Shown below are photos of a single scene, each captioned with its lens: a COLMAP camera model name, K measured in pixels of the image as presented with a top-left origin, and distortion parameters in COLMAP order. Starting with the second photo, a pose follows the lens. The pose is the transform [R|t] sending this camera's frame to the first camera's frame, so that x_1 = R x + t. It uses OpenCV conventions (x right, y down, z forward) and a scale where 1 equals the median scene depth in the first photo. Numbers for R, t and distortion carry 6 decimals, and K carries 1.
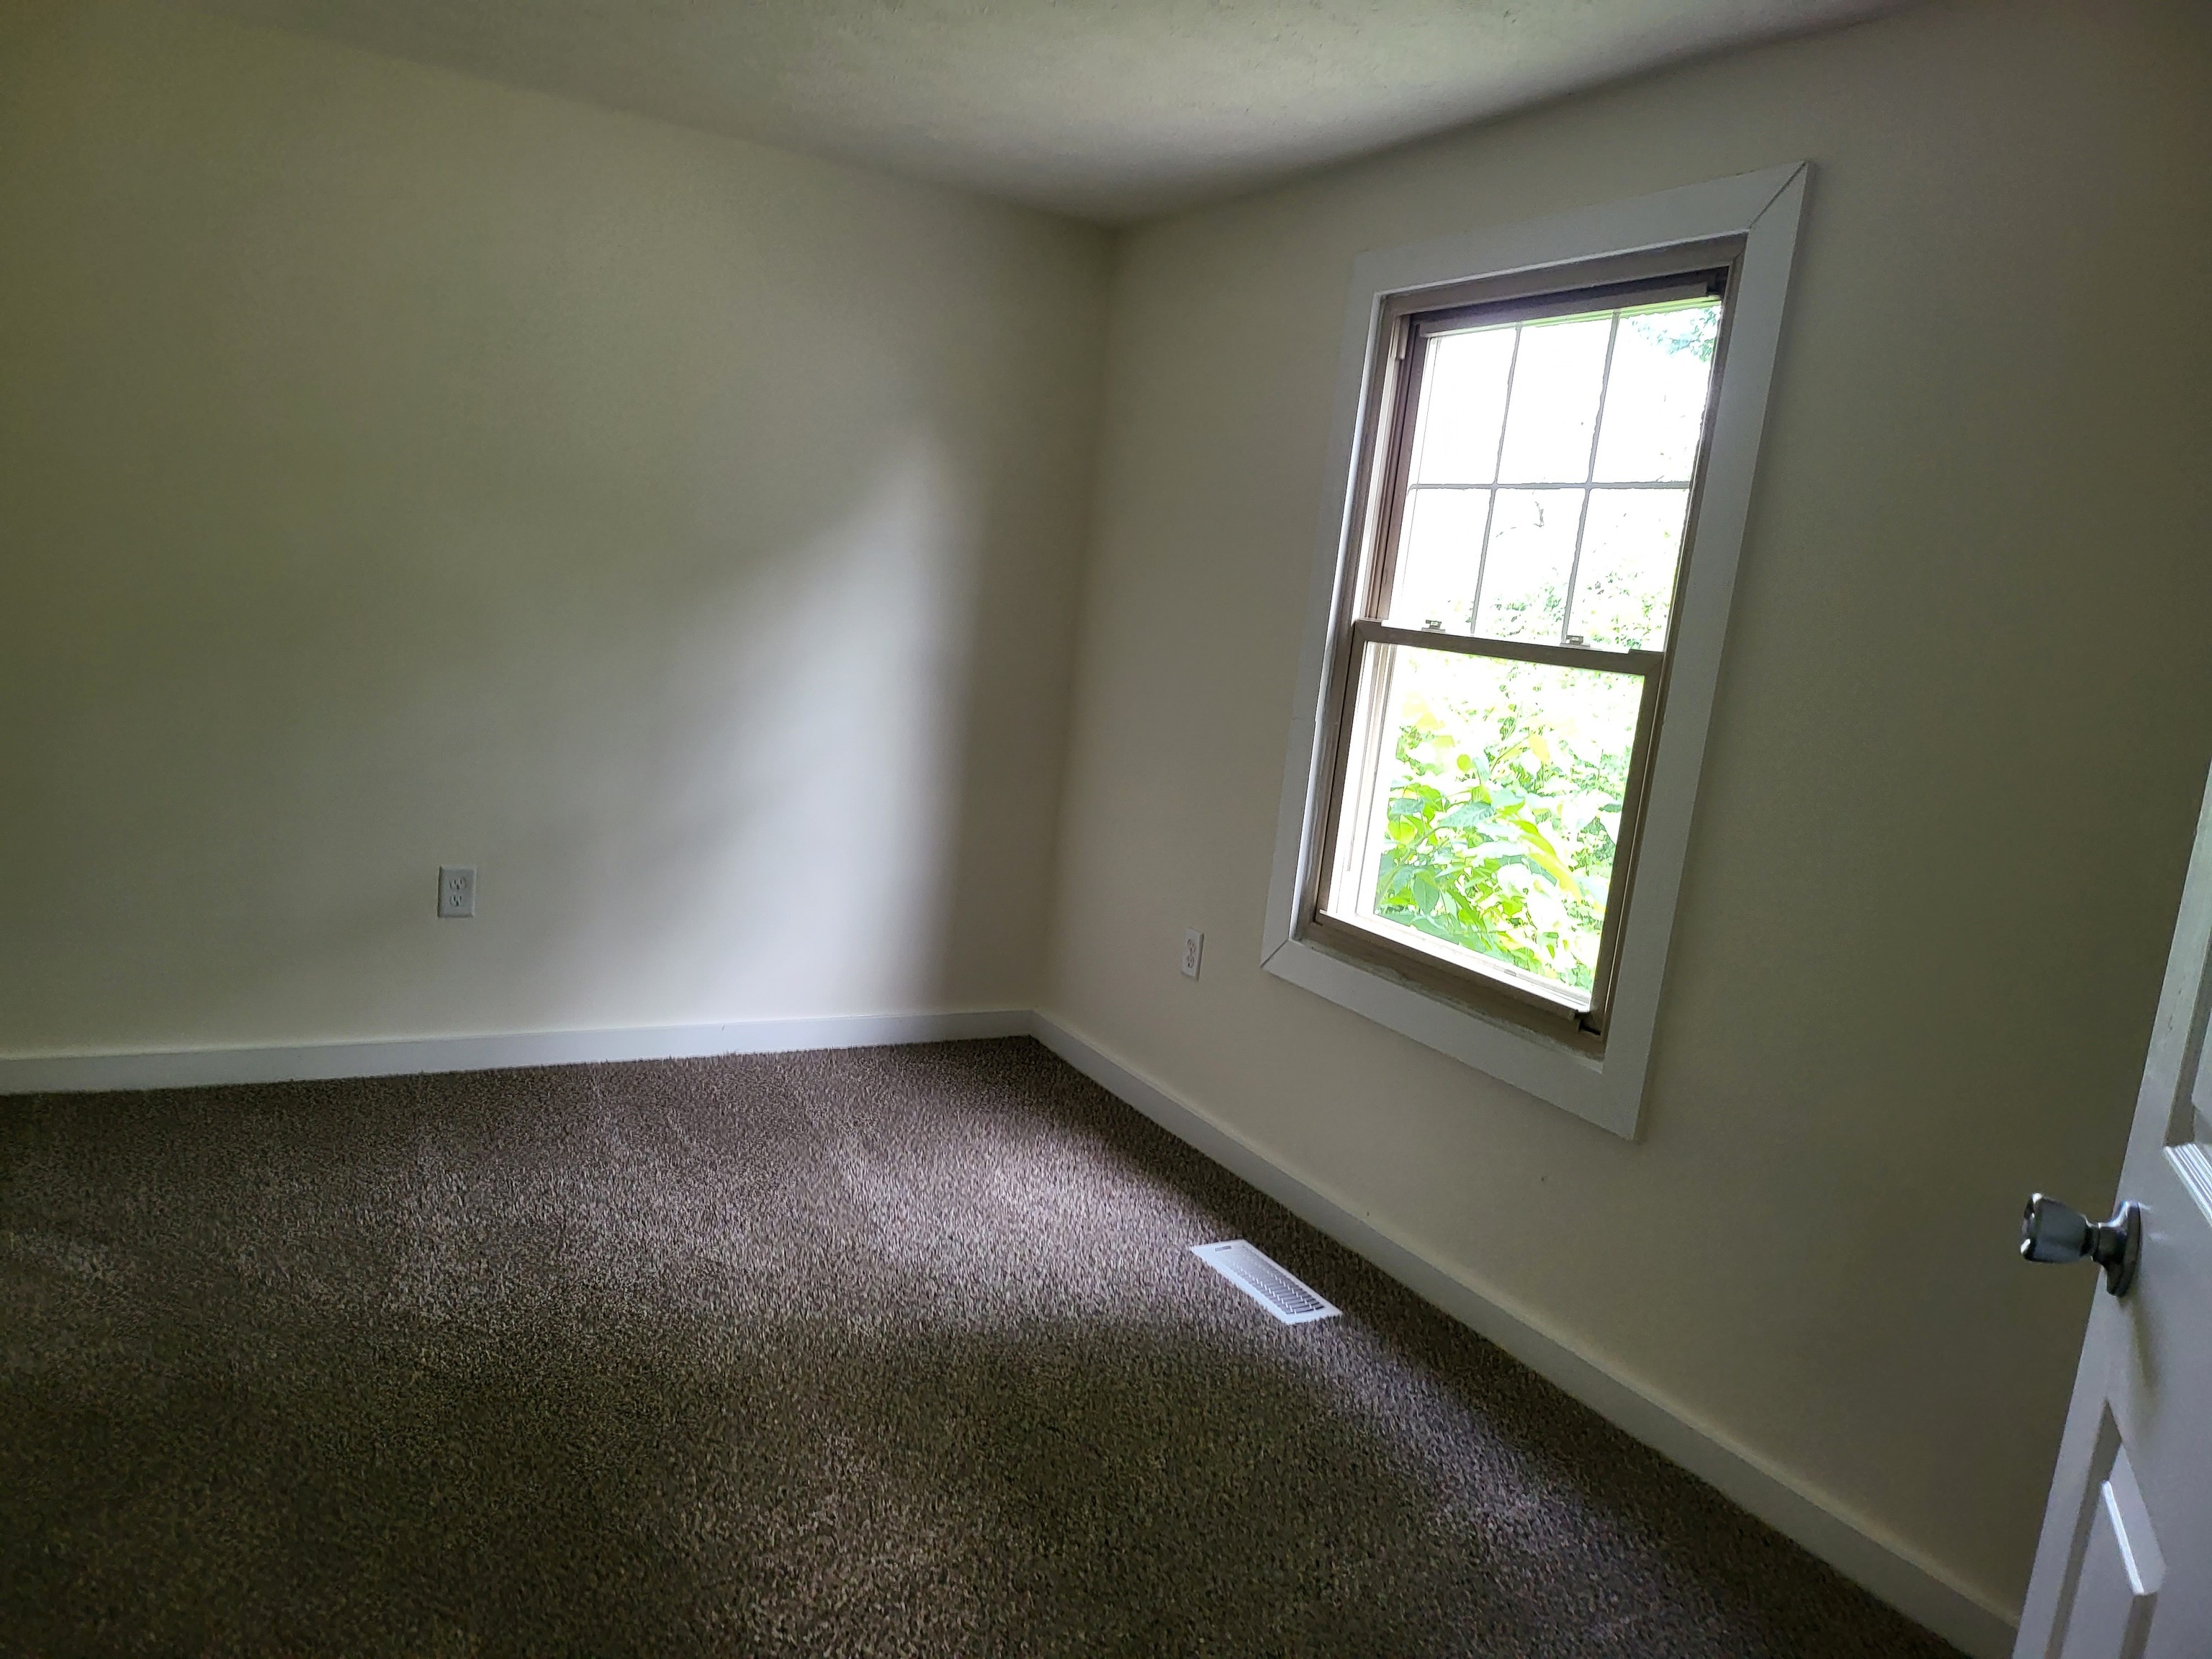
lens RADIAL K [[1550.3, 0, 1098.7], [0, 1550.3, 808.7], [0, 0, 1]] dist [0.064446, -0.069206]
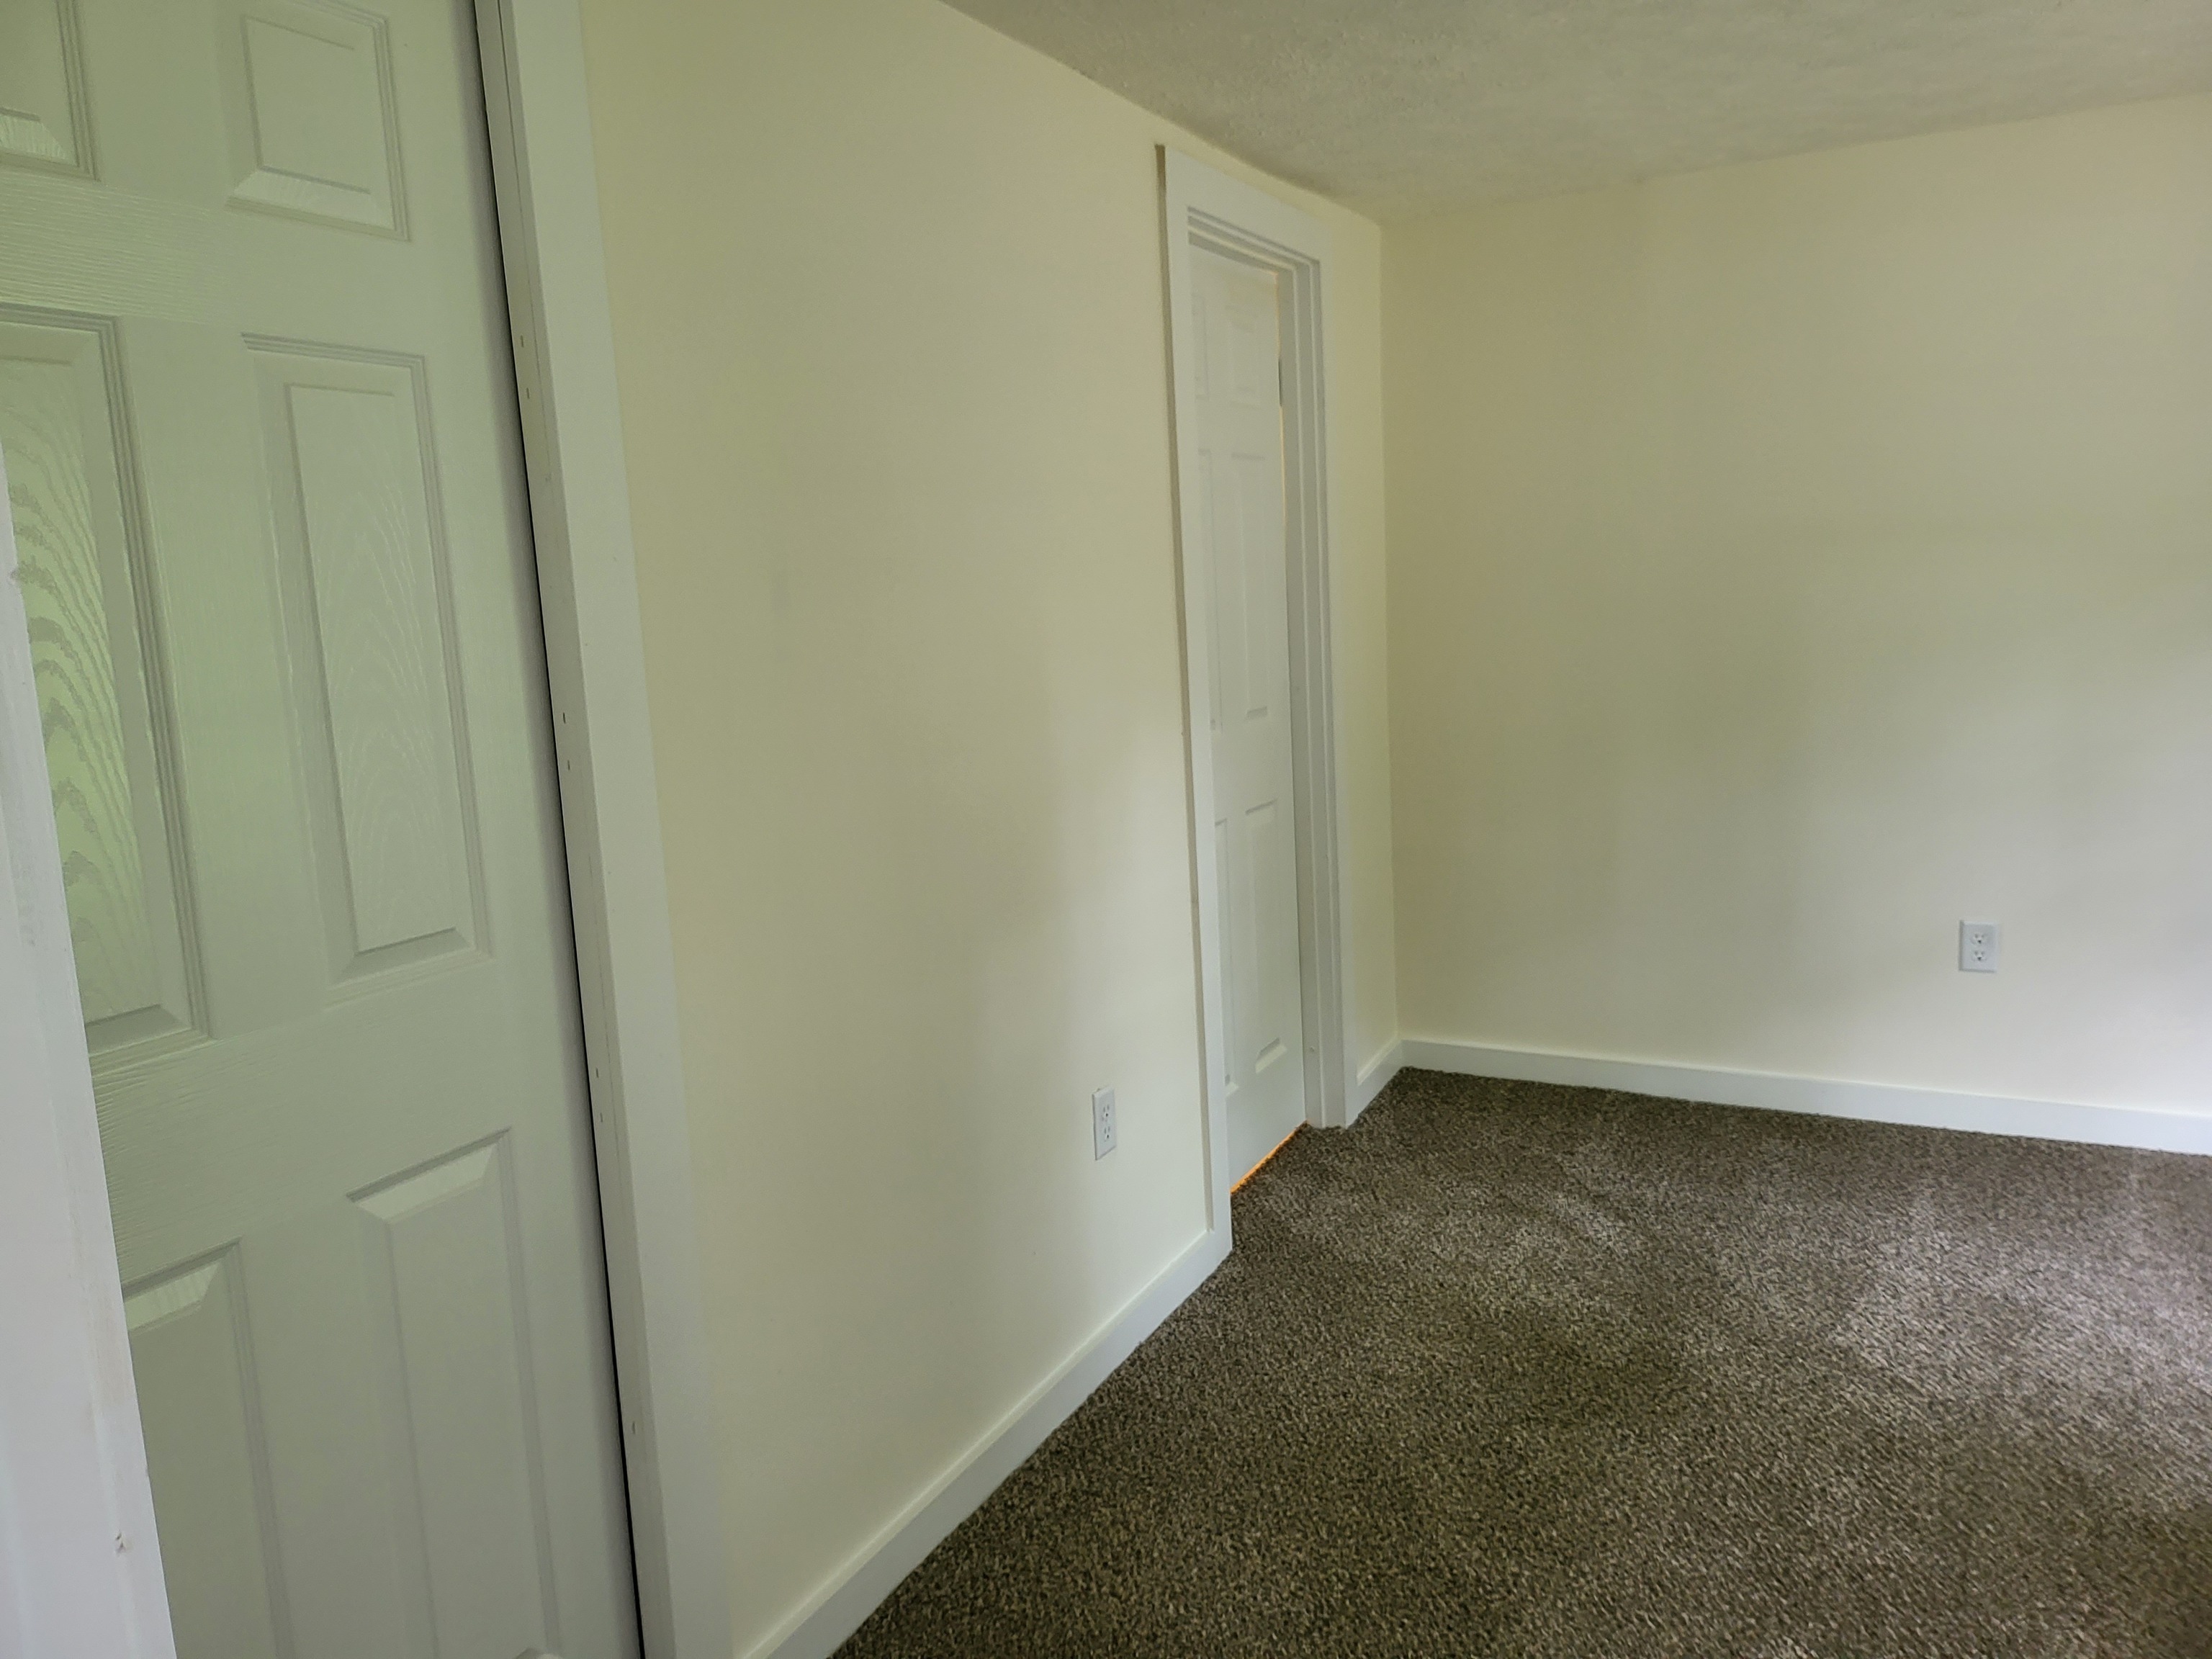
lens RADIAL K [[1550.3, 0, 1098.5], [0, 1550.3, 829.8], [0, 0, 1]] dist [0.064446, -0.069206]
pose [[0.535822, -0.000892, -0.844331, 0.152701], [-0.012887, 0.999874, -0.009234, -0.004038], [0.844233, 0.015829, 0.535743, 0.021108]]
